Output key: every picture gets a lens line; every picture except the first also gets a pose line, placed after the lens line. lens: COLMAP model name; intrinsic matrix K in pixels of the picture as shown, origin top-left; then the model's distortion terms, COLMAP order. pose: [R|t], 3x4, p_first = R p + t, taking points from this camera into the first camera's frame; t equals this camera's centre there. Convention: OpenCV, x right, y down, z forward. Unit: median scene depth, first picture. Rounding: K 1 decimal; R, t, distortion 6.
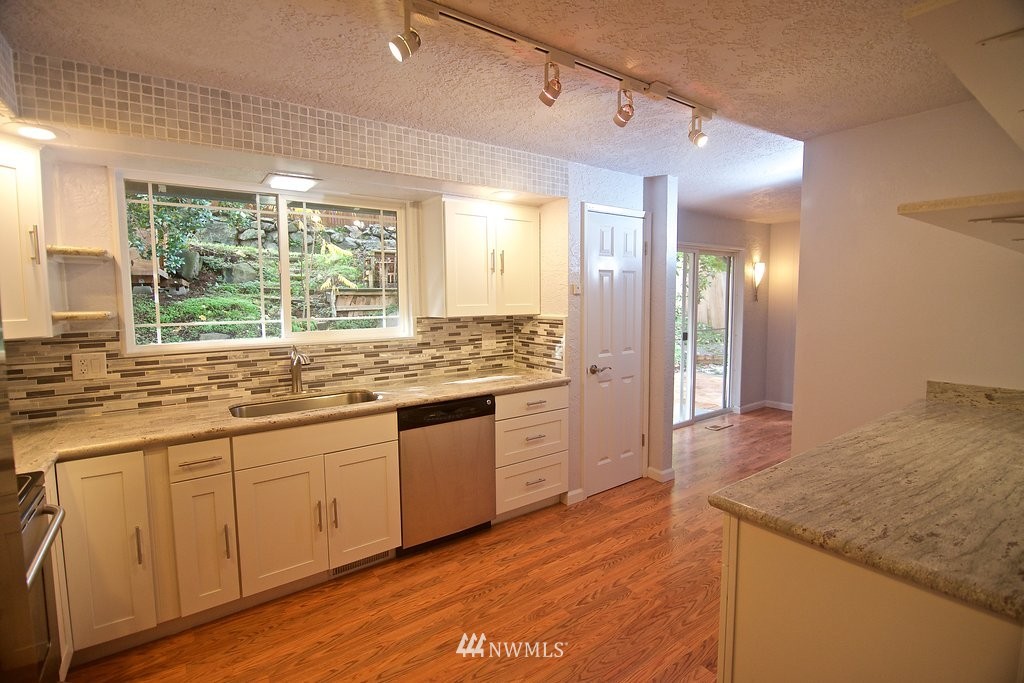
lens RADIAL K [[487.5, 0, 512.7], [0, 487.5, 337.0], [0, 0, 1]] dist [-0.008932, -0.002487]
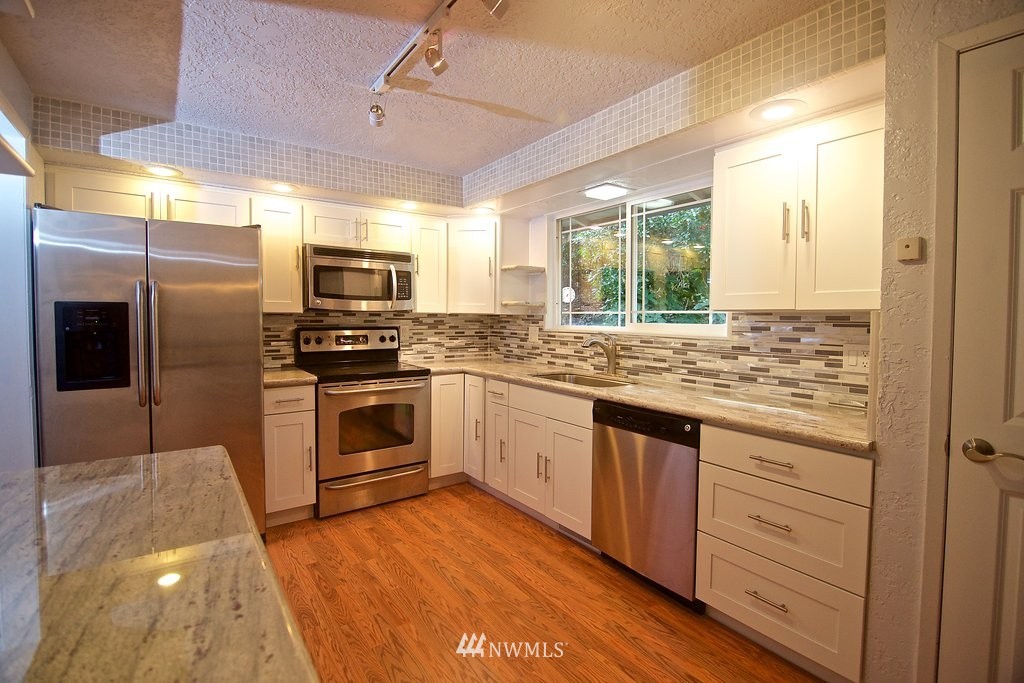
lens RADIAL K [[487.5, 0, 513.5], [0, 487.5, 337.0], [0, 0, 1]] dist [-0.008932, -0.002487]
pose [[-0.031441, 0.050170, -0.998246, 0.716481], [-0.091851, 0.994368, 0.052868, -0.012674], [0.995276, 0.093352, -0.026656, 0.820523]]
